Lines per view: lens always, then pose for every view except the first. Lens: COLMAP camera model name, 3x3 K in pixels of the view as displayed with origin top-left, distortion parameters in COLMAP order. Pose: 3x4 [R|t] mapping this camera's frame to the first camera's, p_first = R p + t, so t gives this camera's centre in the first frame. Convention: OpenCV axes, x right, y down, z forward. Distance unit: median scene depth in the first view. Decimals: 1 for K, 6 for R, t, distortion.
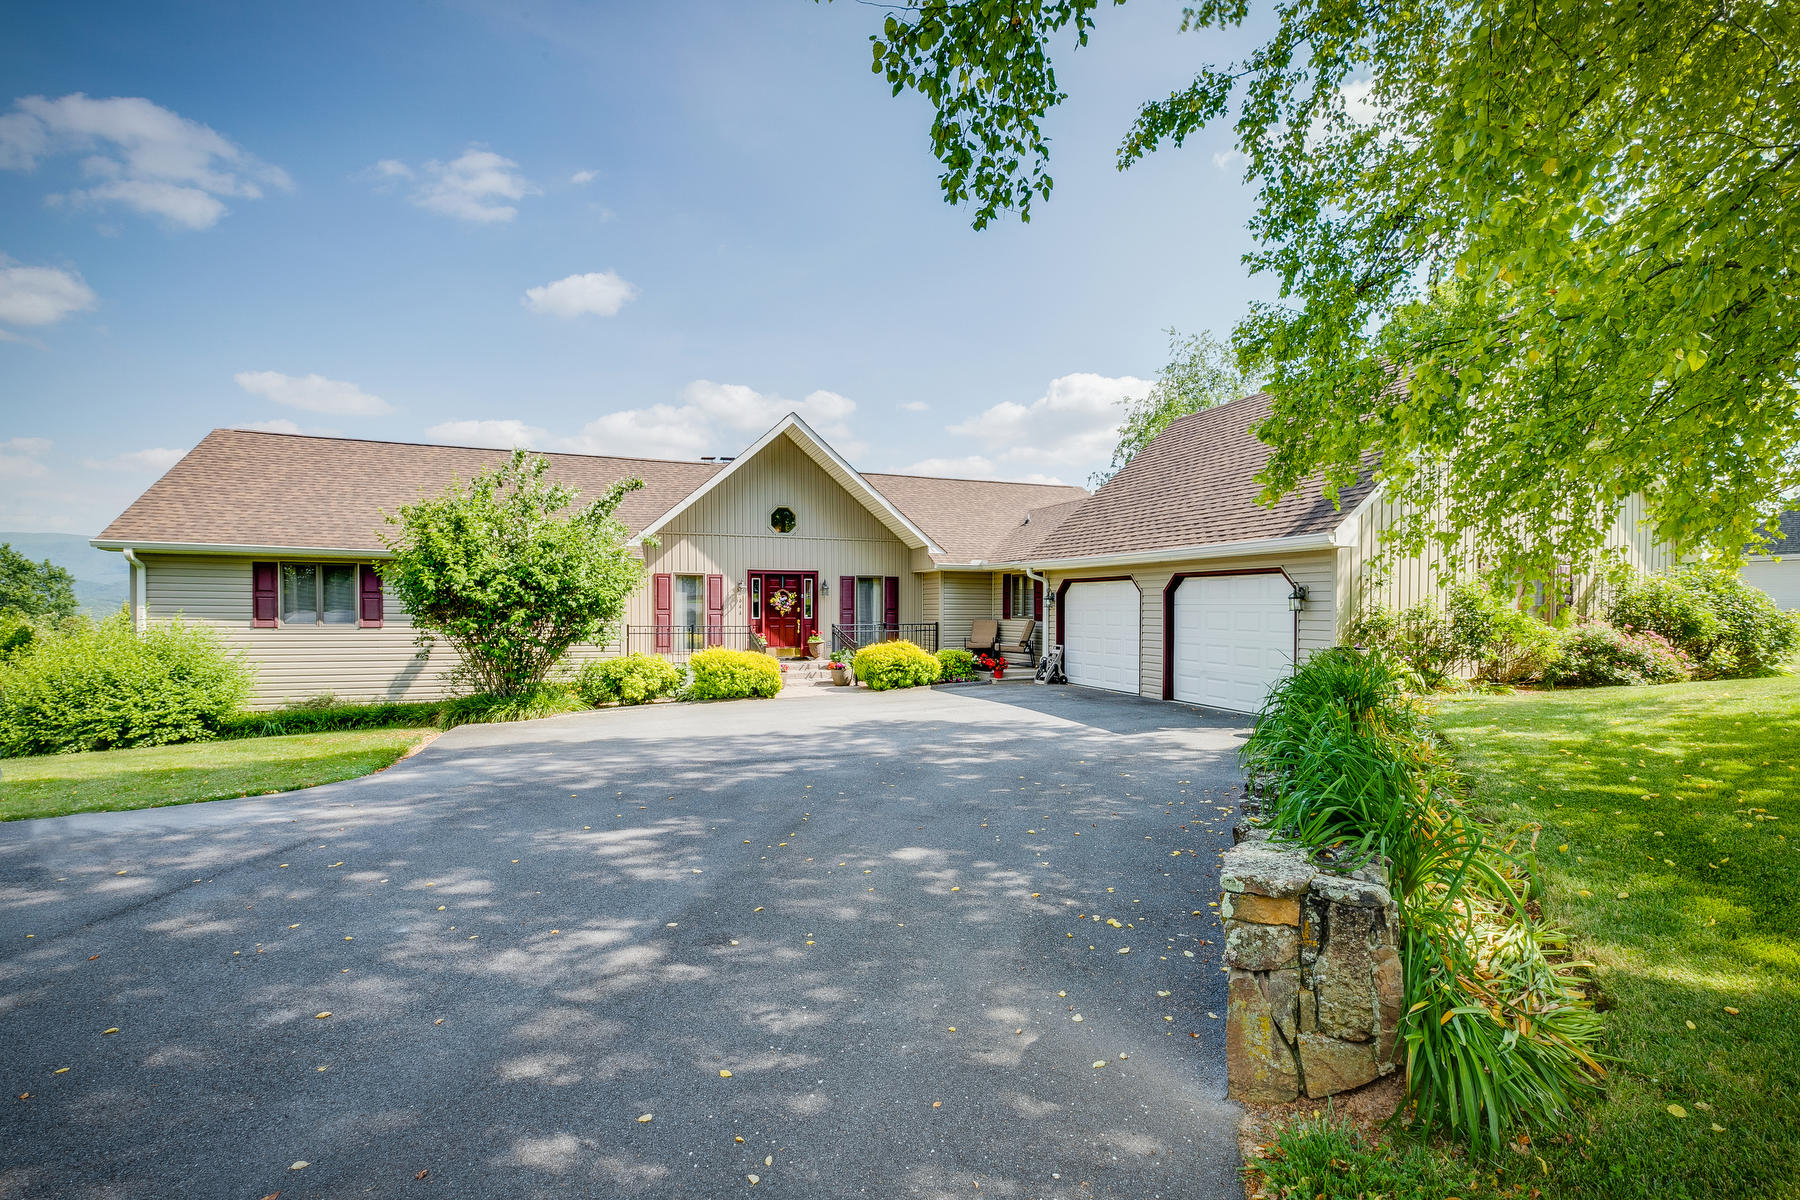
lens RADIAL K [[819.4, 0, 896.6], [0, 819.4, 599.8], [0, 0, 1]] dist [0.011378, 0.001115]
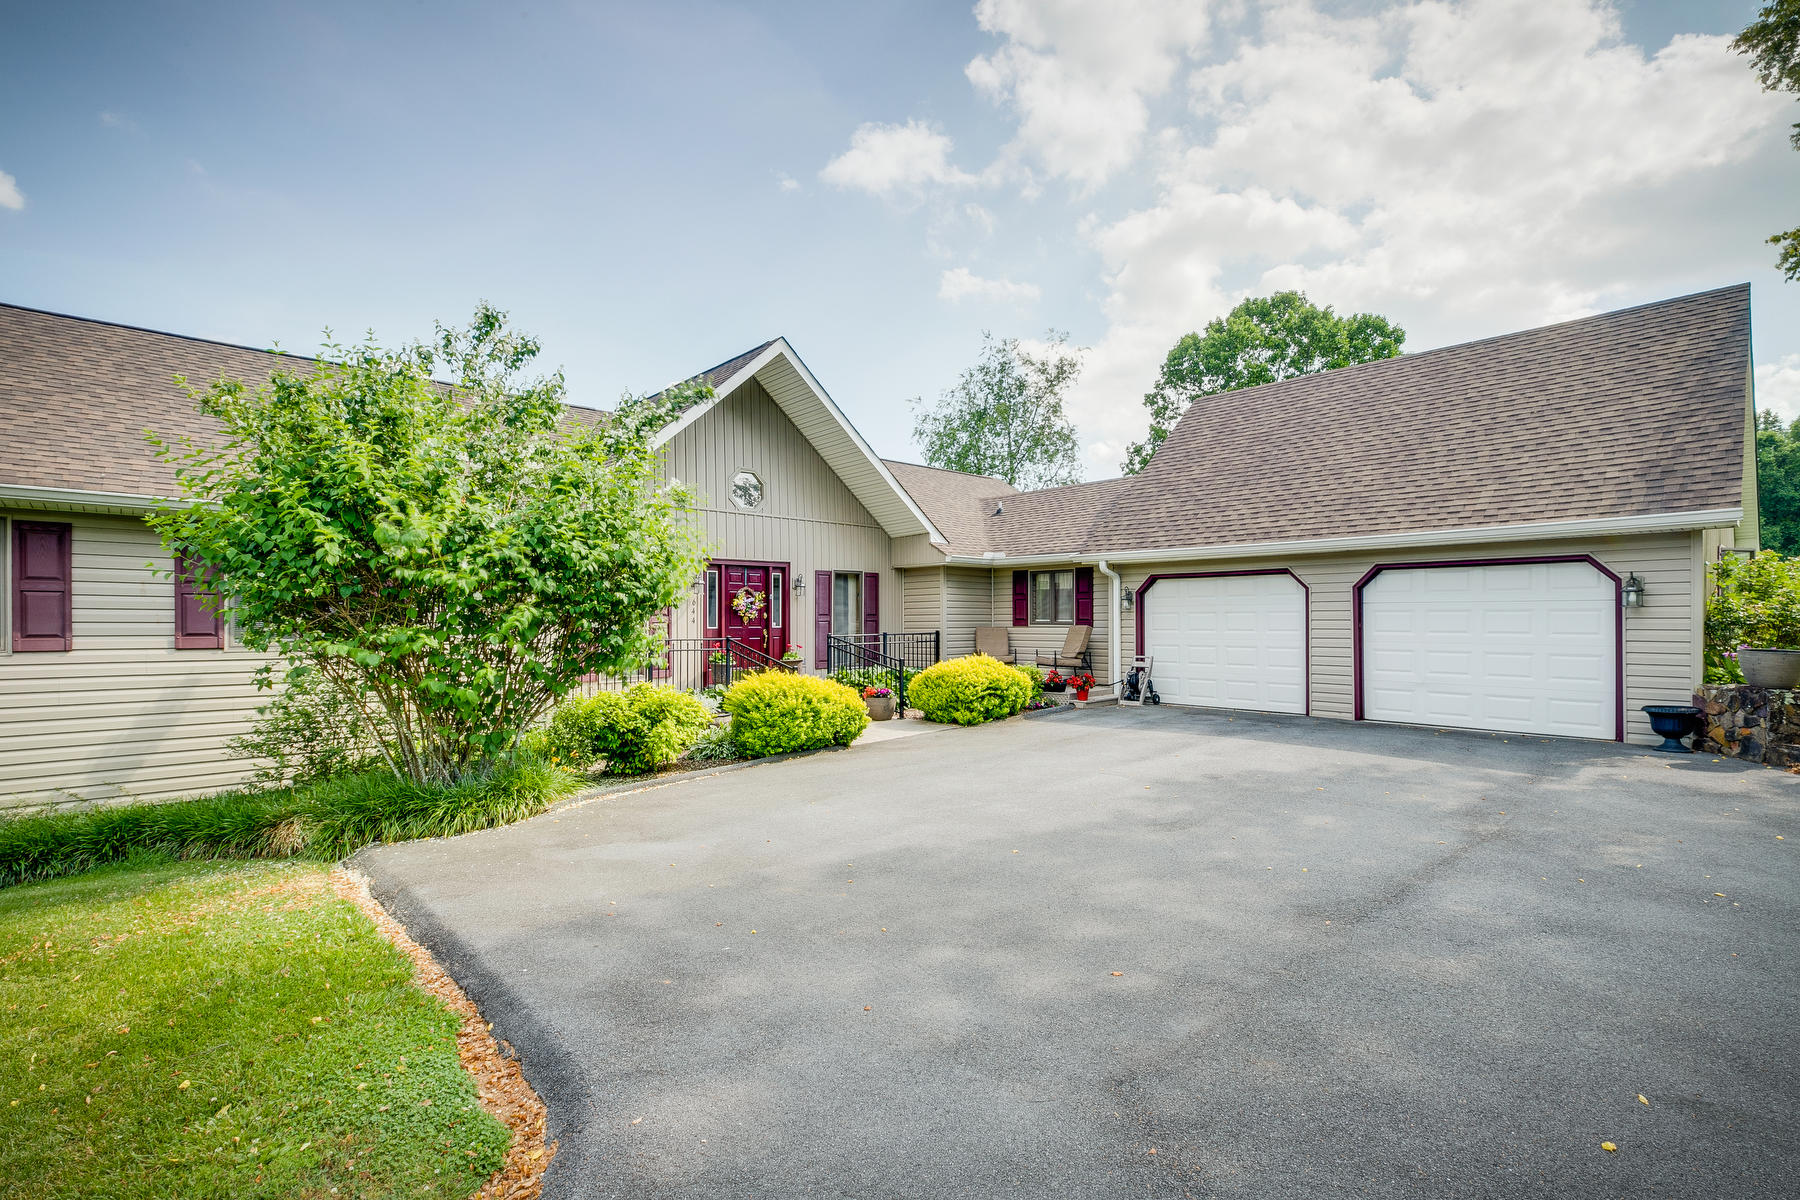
lens RADIAL K [[819.4, 0, 902.9], [0, 819.4, 609.4], [0, 0, 1]] dist [0.011378, 0.001115]
pose [[0.929666, -0.001807, 0.368398, -0.318327], [0.003337, 0.999988, -0.003518, 0.011139], [-0.368388, 0.004500, 0.929661, 0.330688]]
